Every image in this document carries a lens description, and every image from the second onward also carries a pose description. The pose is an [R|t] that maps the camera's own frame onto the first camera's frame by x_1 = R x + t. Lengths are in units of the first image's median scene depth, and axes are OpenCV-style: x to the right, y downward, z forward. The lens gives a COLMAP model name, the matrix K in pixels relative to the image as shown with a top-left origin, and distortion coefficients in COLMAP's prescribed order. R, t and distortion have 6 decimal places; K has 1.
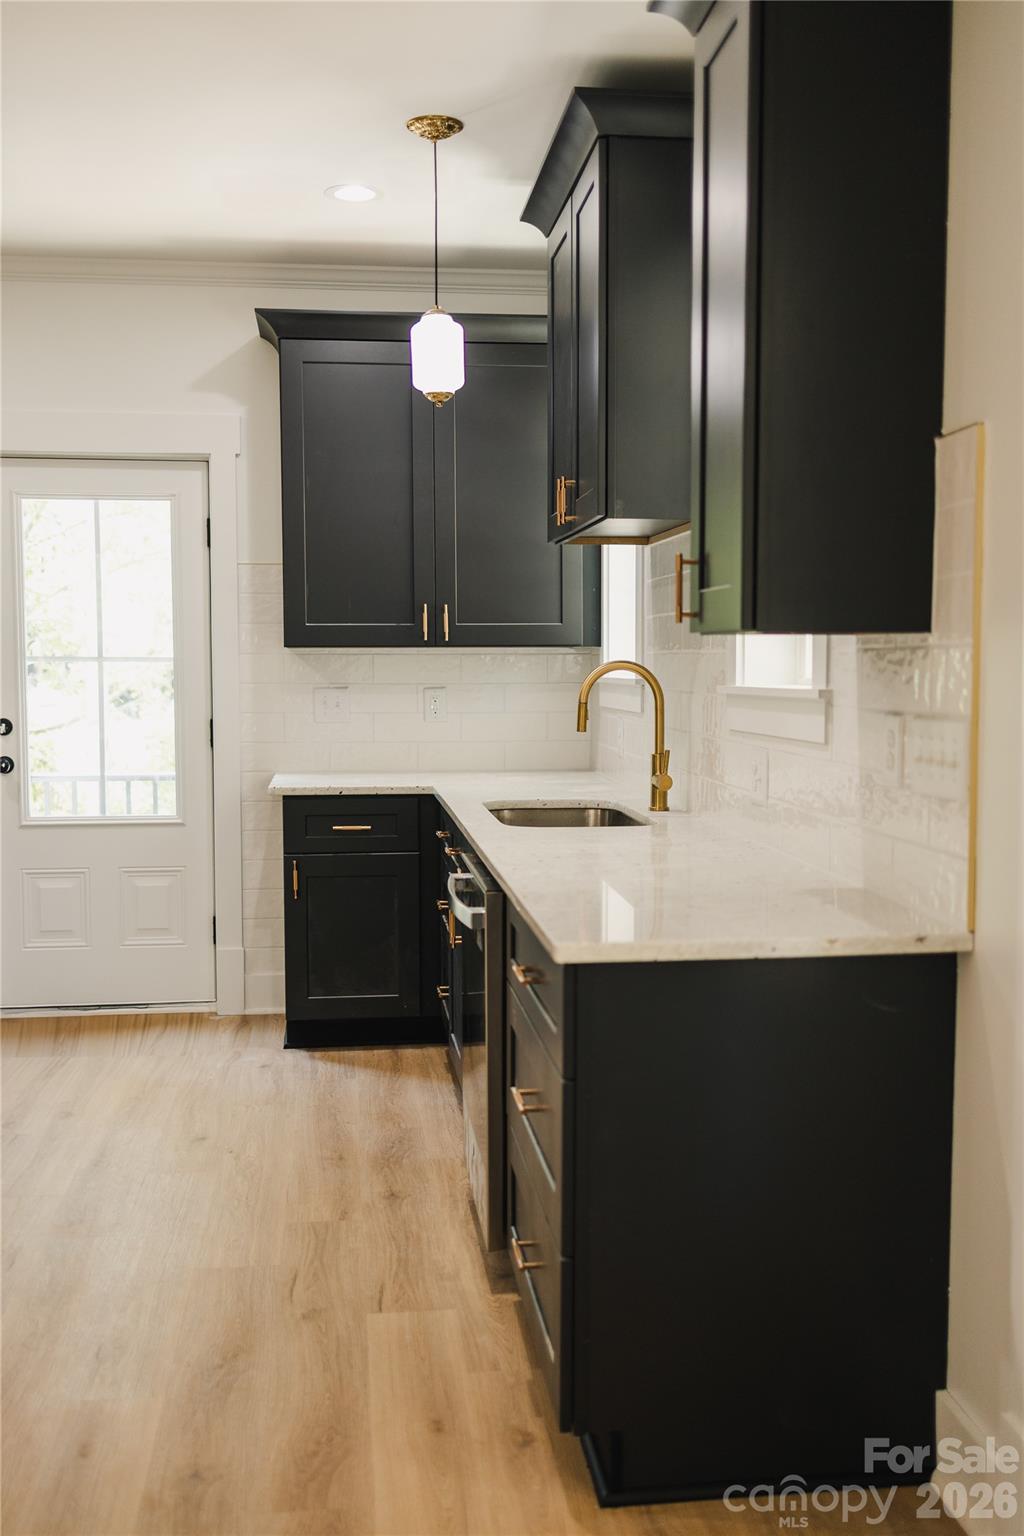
lens RADIAL K [[1541.7, 0, 509.9], [0, 1541.7, 789.5], [0, 0, 1]] dist [0.022980, -0.008438]
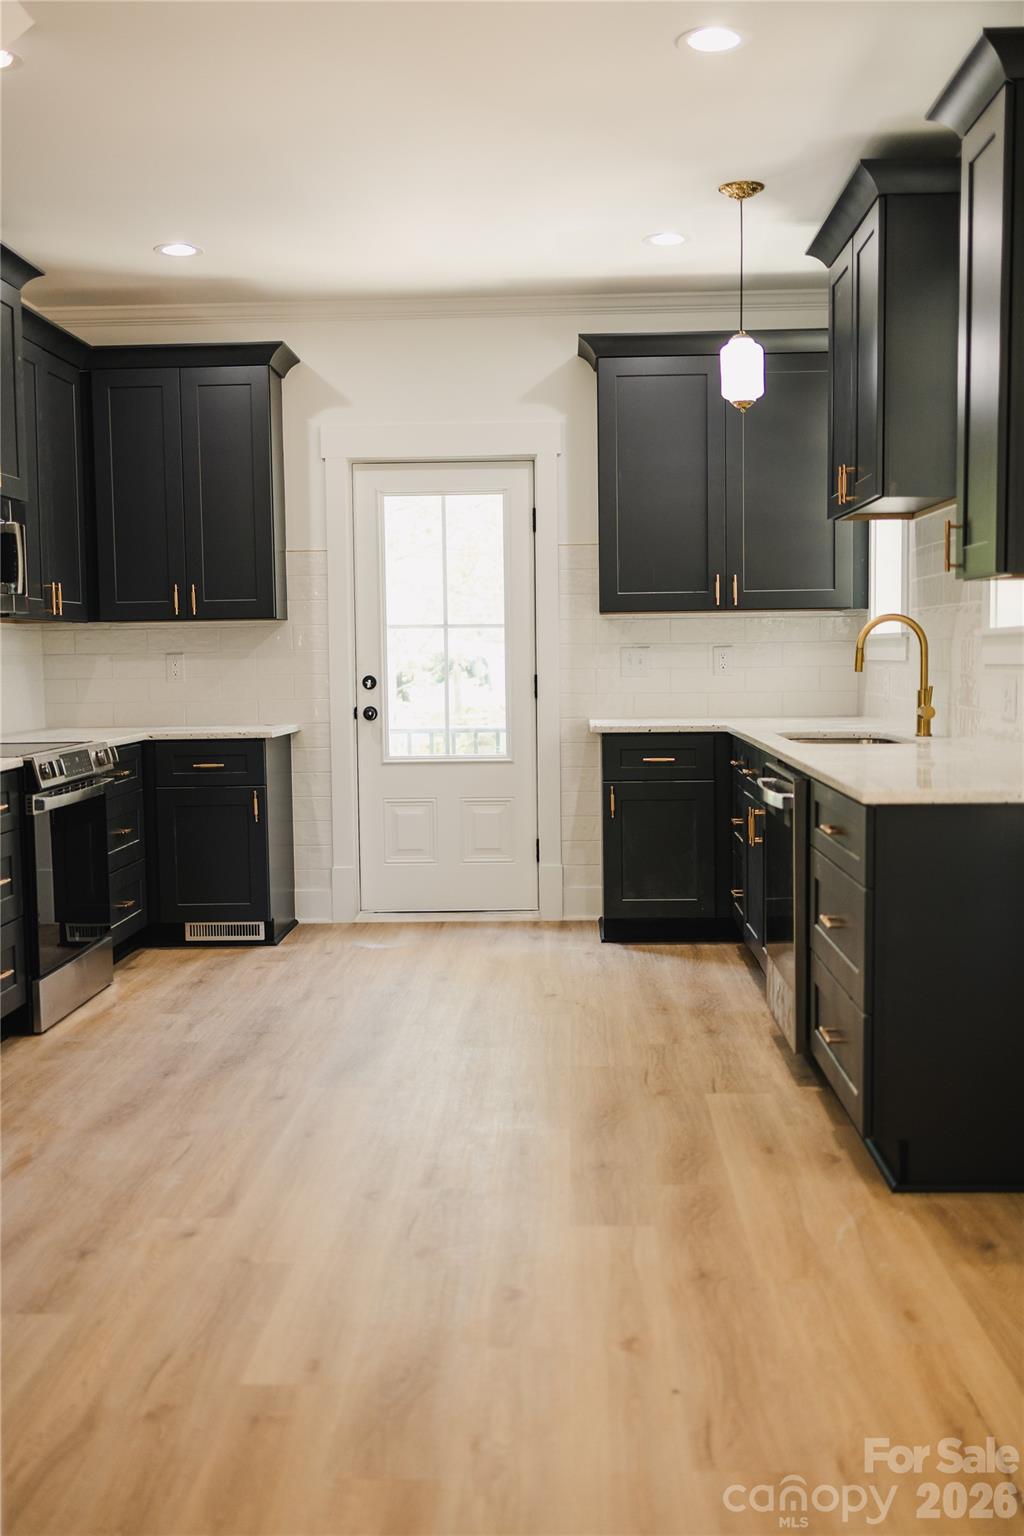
lens RADIAL K [[1548.0, 0, 502.1], [0, 1548.0, 776.9], [0, 0, 1]] dist [0.034409, 0.009745]
pose [[0.987811, 0.000410, -0.155655, -0.039219], [-0.000681, 0.999998, -0.001682, 0.045586], [0.155654, 0.001768, 0.987810, -0.249297]]
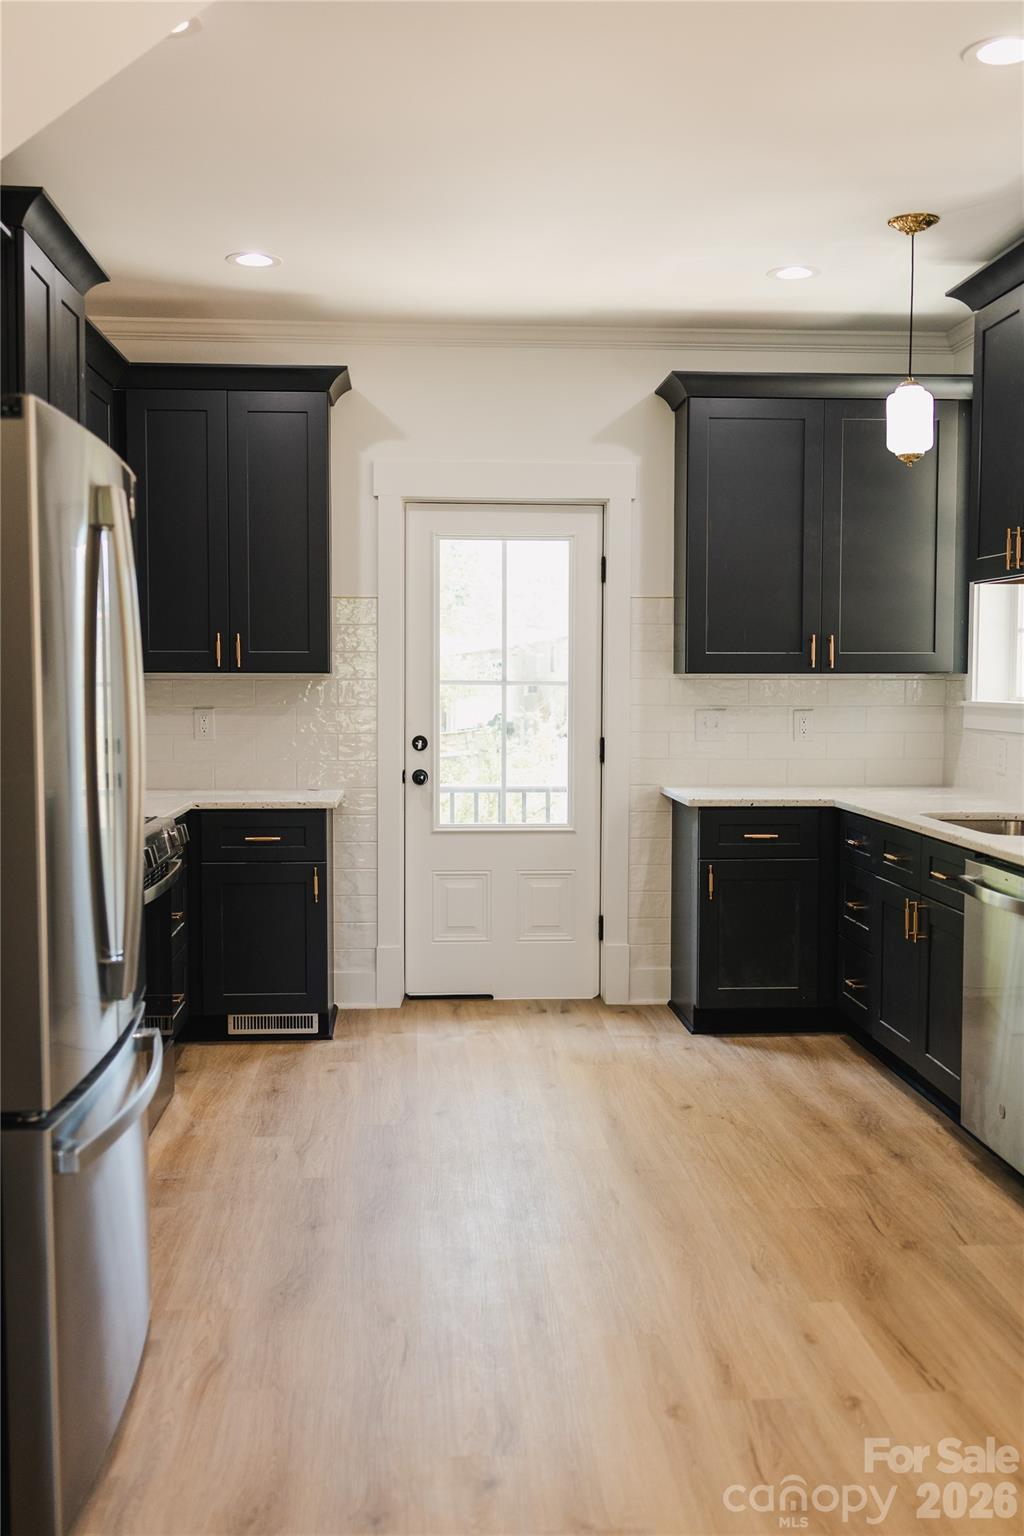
lens RADIAL K [[1541.7, 0, 509.9], [0, 1541.7, 789.5], [0, 0, 1]] dist [0.022980, -0.008438]
pose [[0.998939, 0.008926, -0.045175, -0.263540], [-0.009365, 0.999911, -0.009499, 0.003824], [0.045086, 0.009912, 0.998934, -0.136820]]
